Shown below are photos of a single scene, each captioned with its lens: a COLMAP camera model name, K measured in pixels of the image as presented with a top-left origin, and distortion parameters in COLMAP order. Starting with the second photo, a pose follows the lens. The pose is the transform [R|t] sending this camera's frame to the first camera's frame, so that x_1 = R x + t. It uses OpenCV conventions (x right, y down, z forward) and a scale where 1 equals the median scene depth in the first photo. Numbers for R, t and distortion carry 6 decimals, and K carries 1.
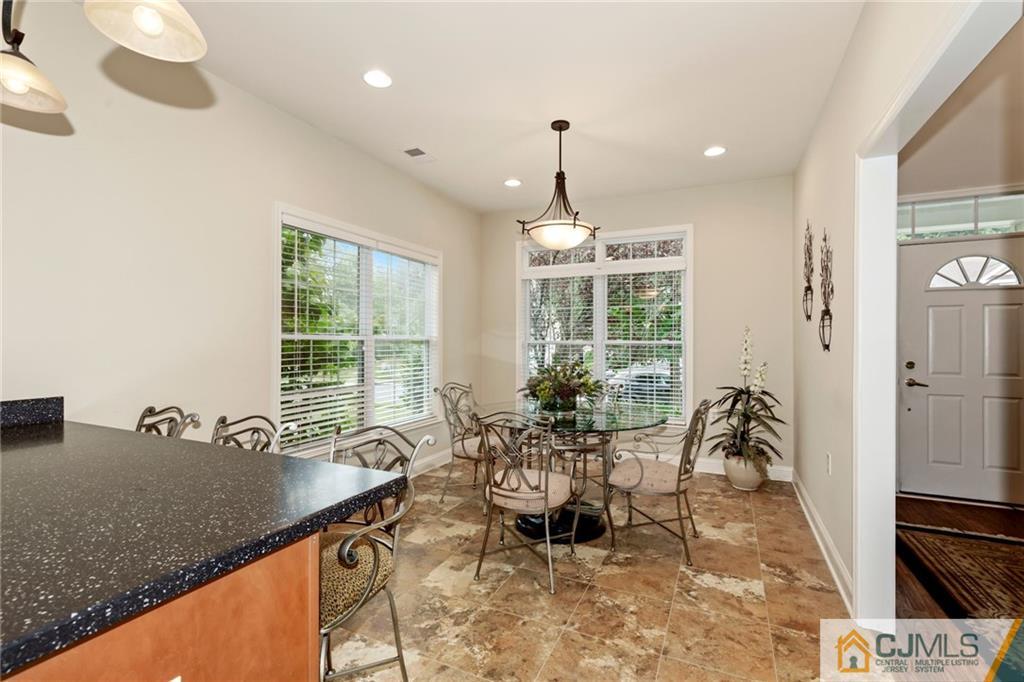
lens RADIAL K [[460.9, 0, 511.1], [0, 460.9, 342.8], [0, 0, 1]] dist [0.008663, -0.000516]
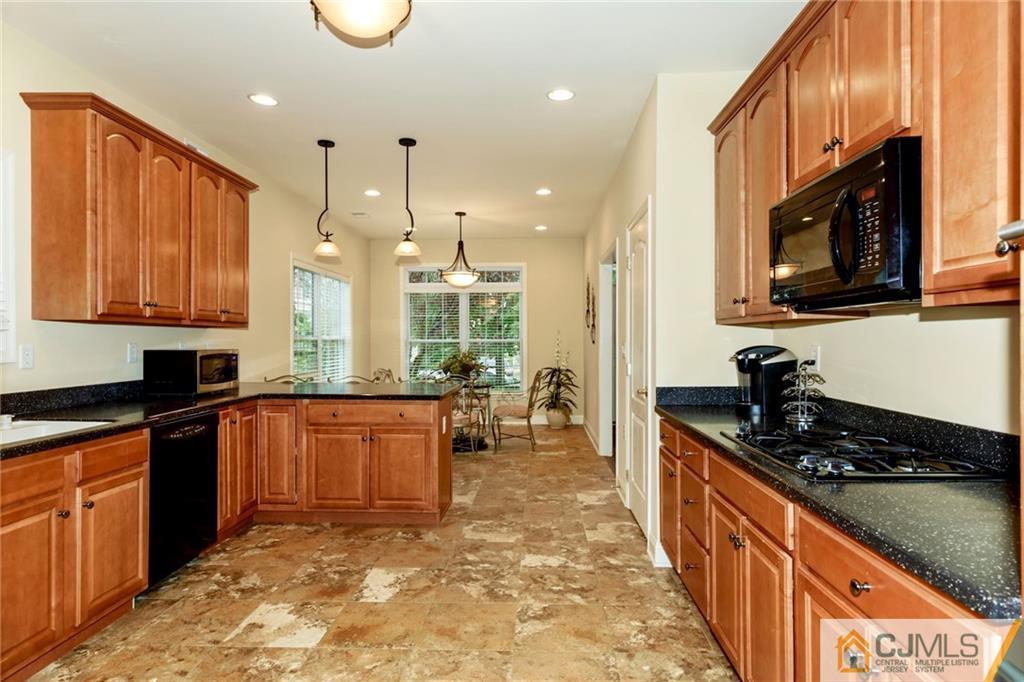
lens RADIAL K [[565.1, 0, 519.7], [0, 565.1, 338.2], [0, 0, 1]] dist [0.002396, 0.000245]
pose [[0.920023, -0.003174, 0.391852, -0.411385], [0.004755, 0.999984, -0.003065, -0.002346], [-0.391836, 0.004683, 0.920023, -0.808951]]
